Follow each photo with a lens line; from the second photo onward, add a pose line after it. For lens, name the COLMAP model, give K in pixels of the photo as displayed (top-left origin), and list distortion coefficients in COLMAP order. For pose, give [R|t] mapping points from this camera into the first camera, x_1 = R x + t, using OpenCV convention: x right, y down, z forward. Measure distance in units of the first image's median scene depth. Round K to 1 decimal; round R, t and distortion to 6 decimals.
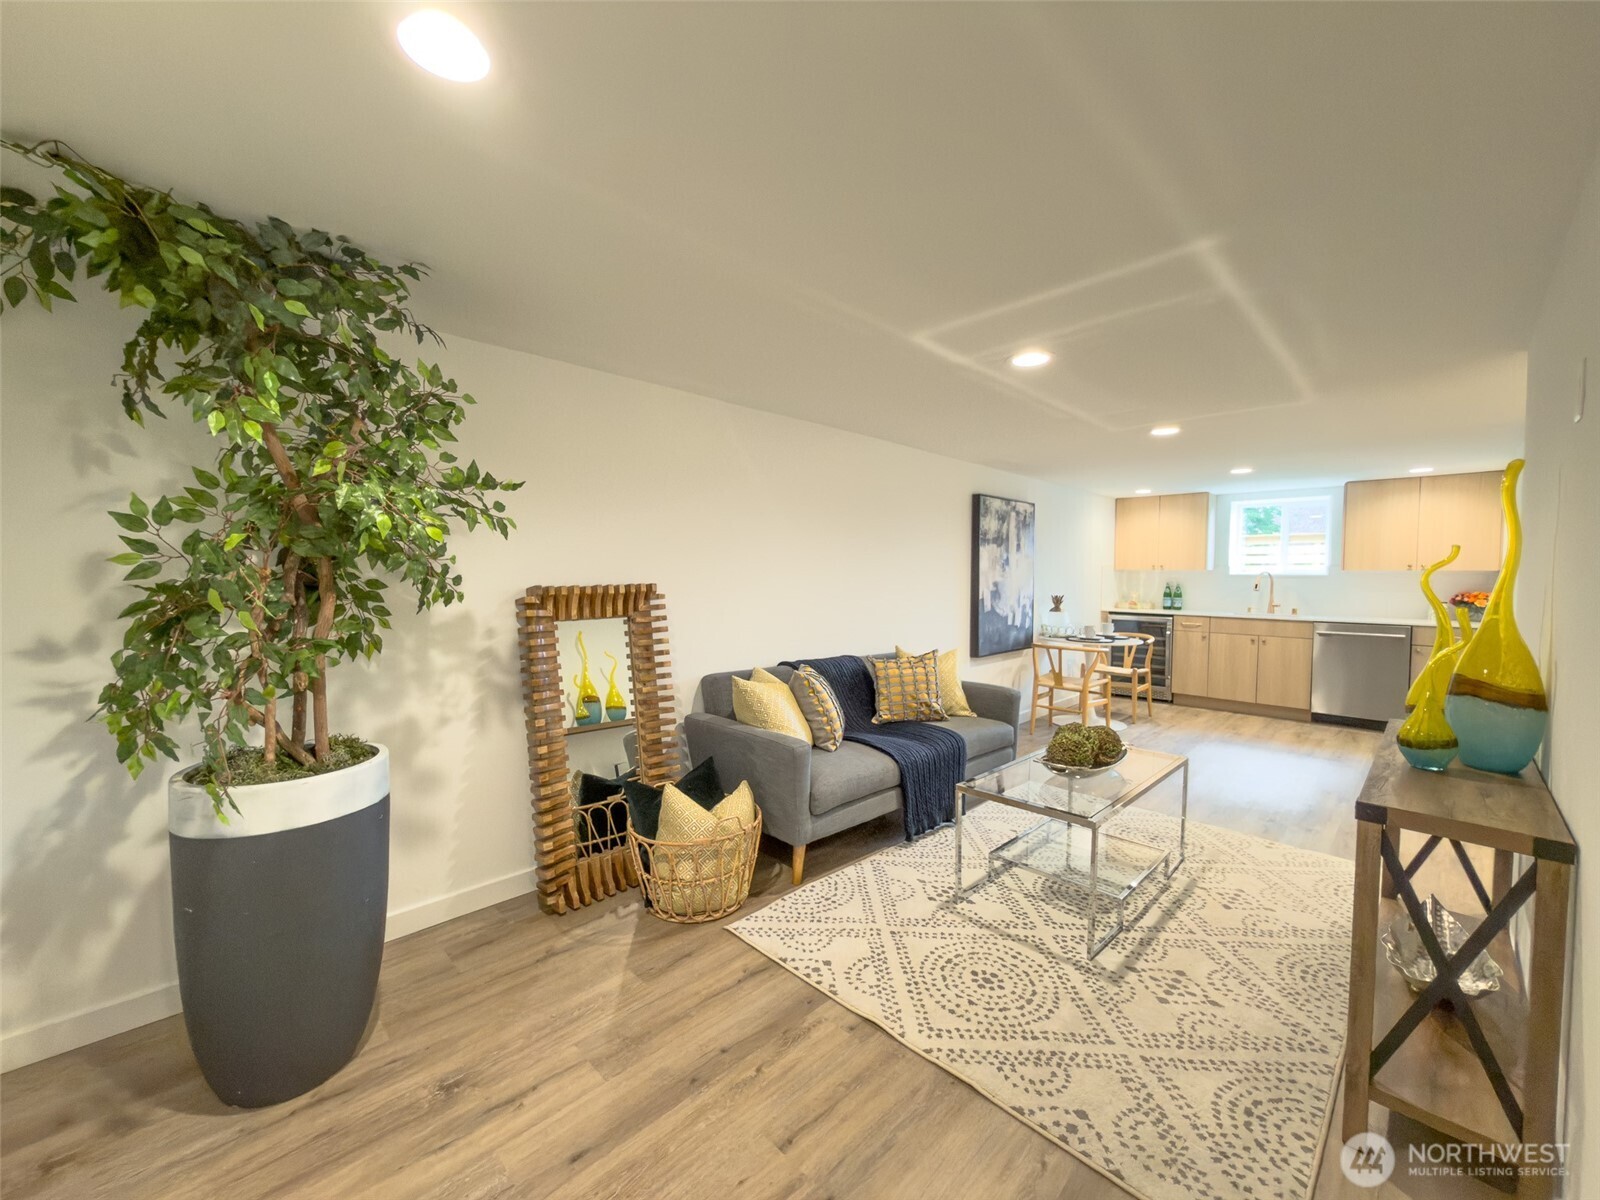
lens RADIAL K [[634.7, 0, 800.5], [0, 634.7, 599.9], [0, 0, 1]] dist [0.001574, 0.000161]
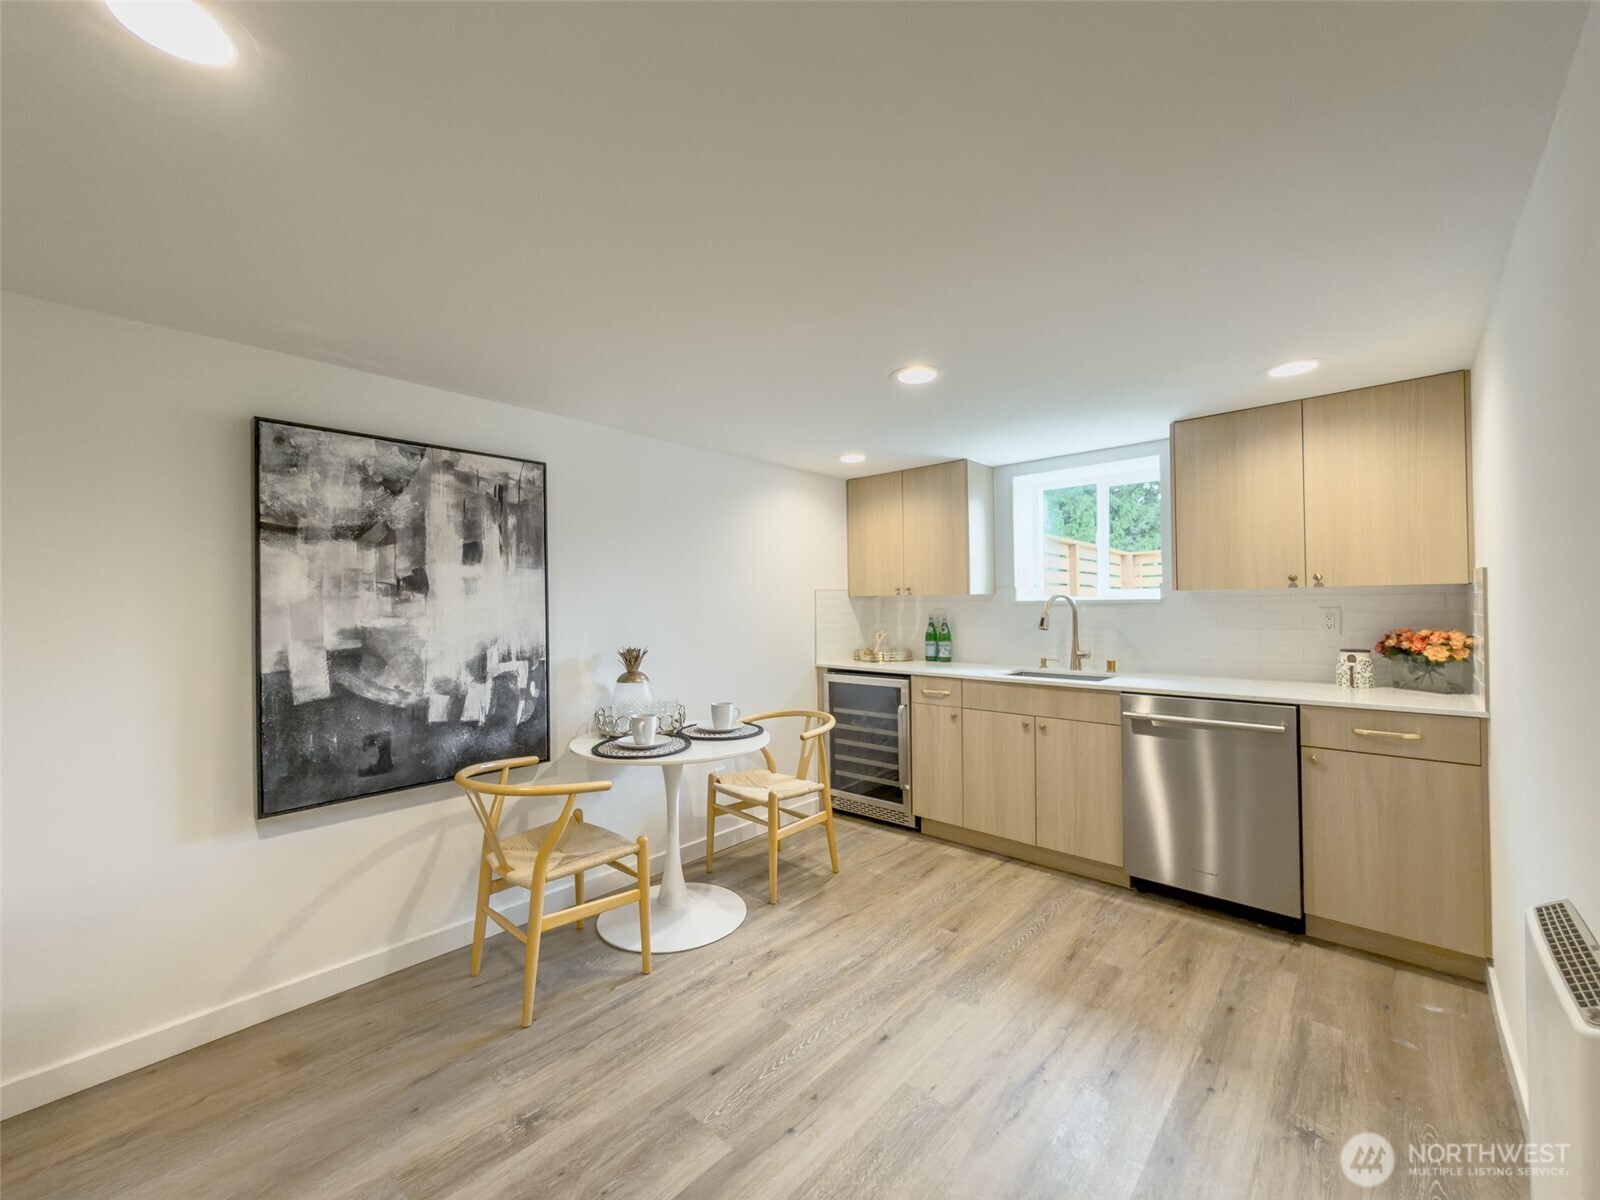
lens RADIAL K [[634.7, 0, 799.6], [0, 634.7, 602.9], [0, 0, 1]] dist [0.001574, 0.000161]
pose [[0.999328, -0.015175, 0.033369, 0.474180], [0.016653, 0.998872, -0.044465, -0.016839], [-0.032657, 0.044991, 0.998453, 0.440768]]
